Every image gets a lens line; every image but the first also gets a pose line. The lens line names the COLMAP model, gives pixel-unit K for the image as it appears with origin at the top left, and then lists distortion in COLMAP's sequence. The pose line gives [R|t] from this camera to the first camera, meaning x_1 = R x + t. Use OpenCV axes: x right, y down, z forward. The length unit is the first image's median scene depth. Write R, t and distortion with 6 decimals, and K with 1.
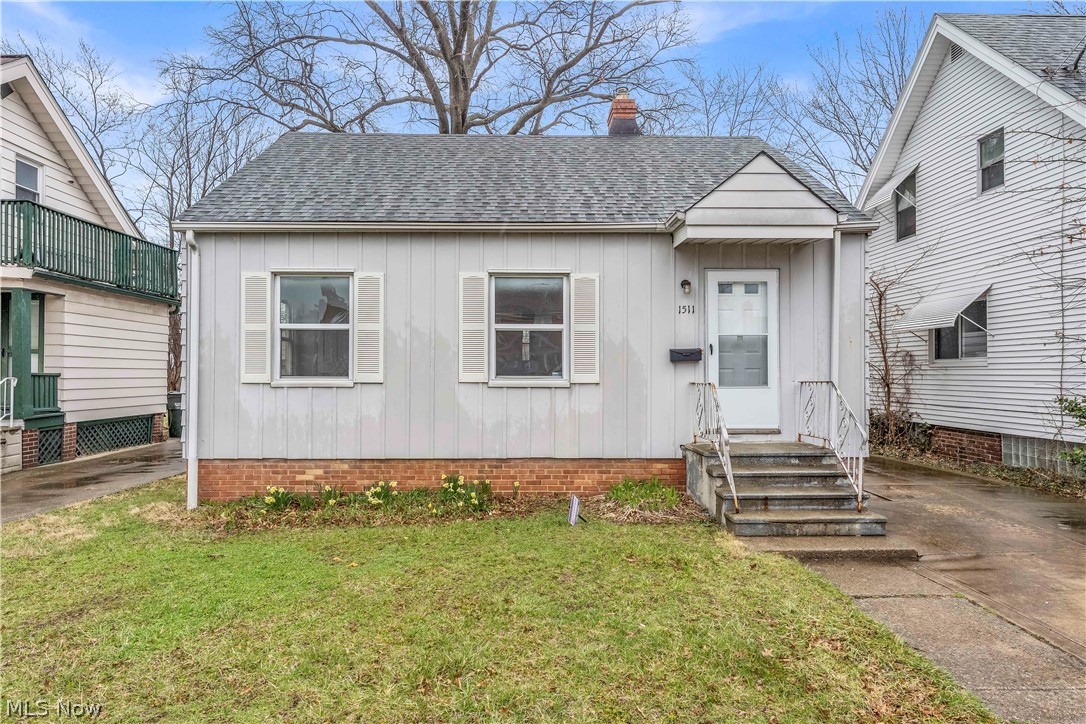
lens RADIAL K [[602.8, 0, 542.3], [0, 602.8, 366.7], [0, 0, 1]] dist [-0.002468, 0.000343]
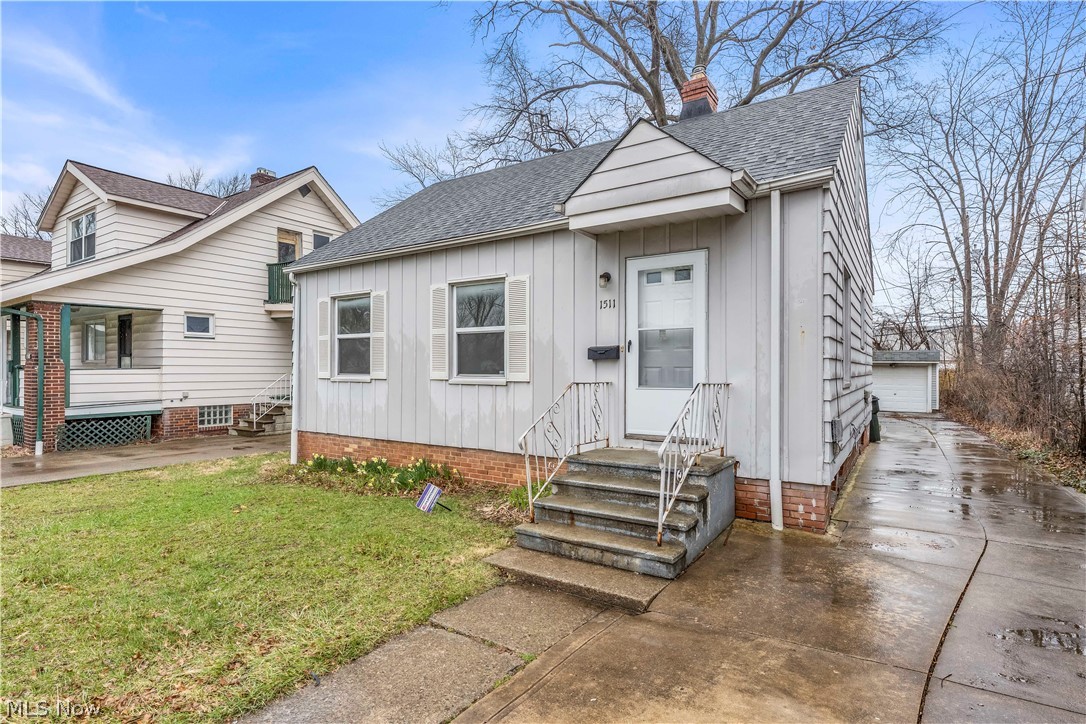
lens RADIAL K [[547.8, 0, 541.4], [0, 547.8, 366.9], [0, 0, 1]] dist [-0.001036, -0.000125]
pose [[0.825498, -0.002427, -0.564399, 0.639166], [0.004971, 0.999983, 0.002971, -0.000573], [0.564383, -0.005258, 0.825497, 0.242650]]
